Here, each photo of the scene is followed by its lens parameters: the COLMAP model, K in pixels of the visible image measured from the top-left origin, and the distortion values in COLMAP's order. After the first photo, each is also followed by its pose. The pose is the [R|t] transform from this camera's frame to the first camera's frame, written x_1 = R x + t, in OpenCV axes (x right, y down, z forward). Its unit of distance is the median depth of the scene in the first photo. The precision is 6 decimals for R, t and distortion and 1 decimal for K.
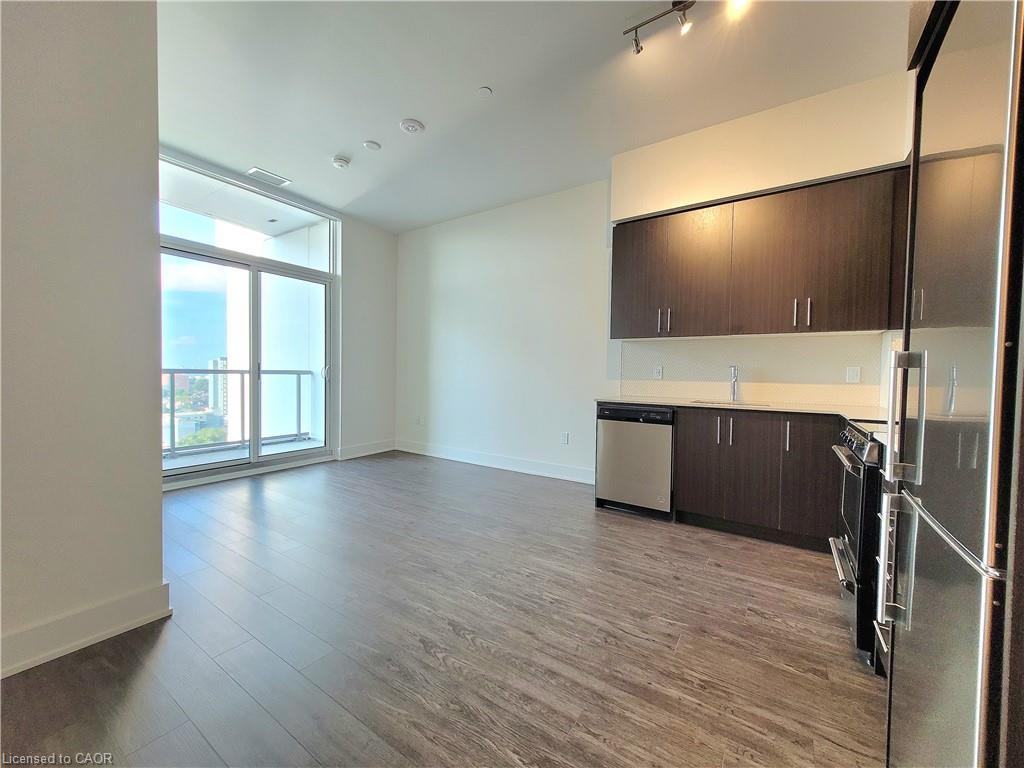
lens RADIAL K [[398.2, 0, 515.3], [0, 398.2, 384.4], [0, 0, 1]] dist [-0.000876, -0.000953]
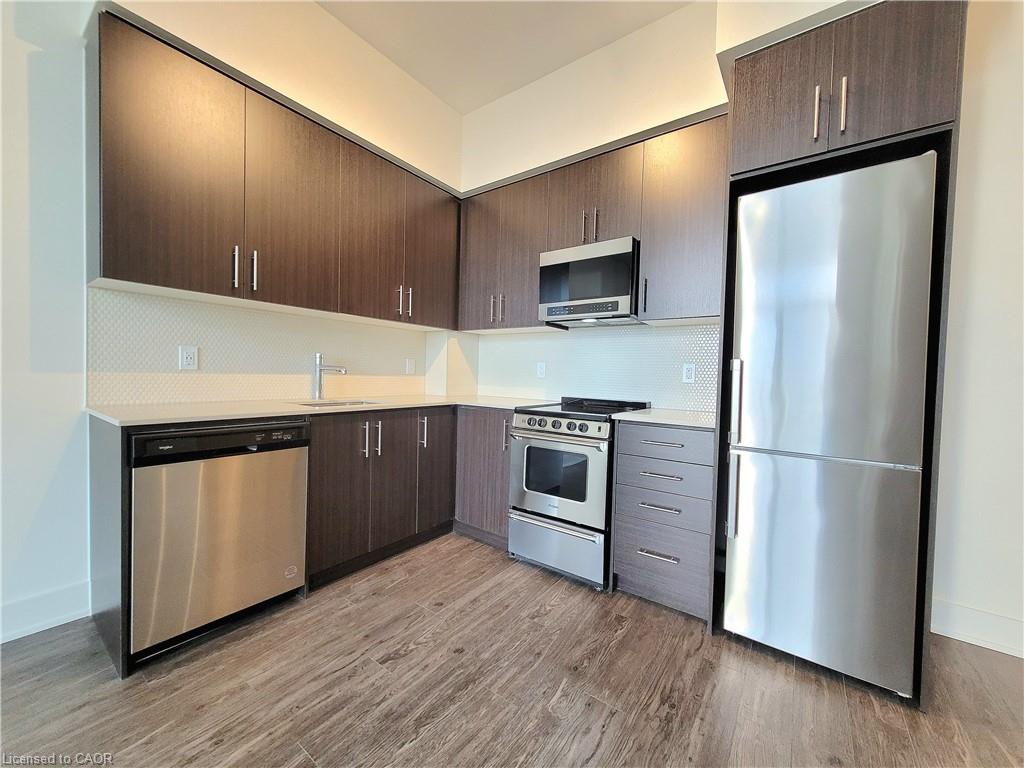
lens RADIAL K [[398.2, 0, 517.2], [0, 398.2, 382.9], [0, 0, 1]] dist [-0.000876, -0.000953]
pose [[0.027051, -0.036931, 0.998952, -0.246344], [0.001640, 0.999318, 0.036900, -0.021128], [-0.999633, 0.000640, 0.027093, 0.734672]]
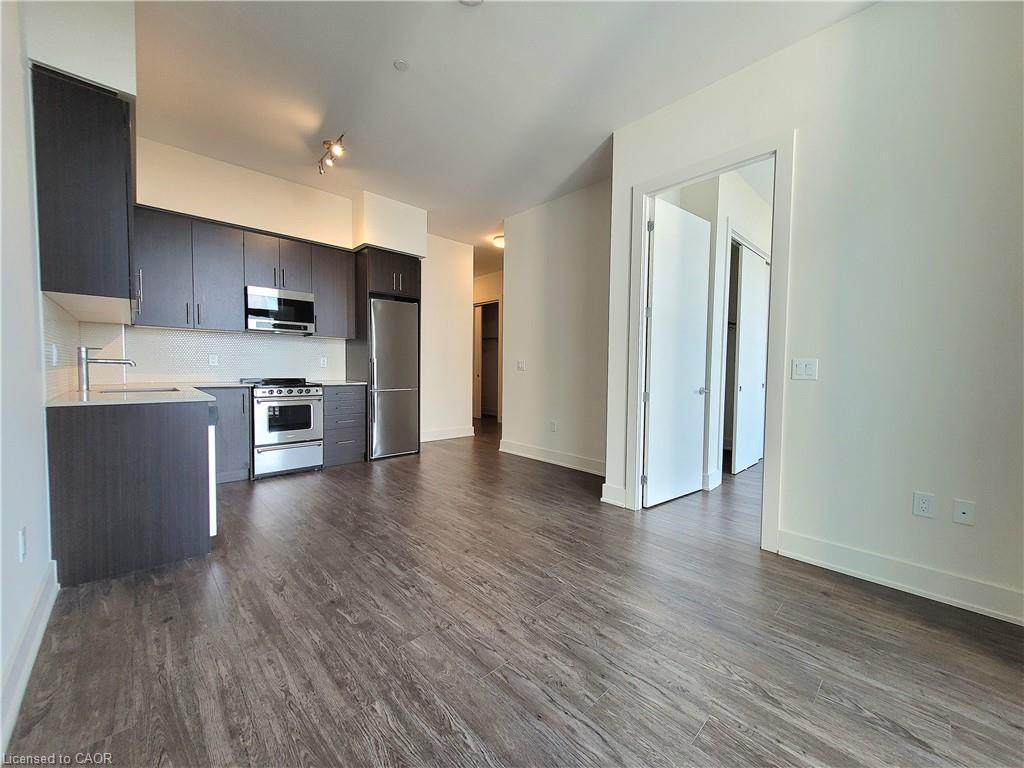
lens RADIAL K [[398.2, 0, 512.3], [0, 398.2, 384.2], [0, 0, 1]] dist [-0.000876, -0.000953]
pose [[-0.974760, -0.037524, 0.220078, -0.548516], [-0.021570, 0.996991, 0.074454, -0.059917], [-0.222210, 0.067828, -0.972637, 1.857684]]
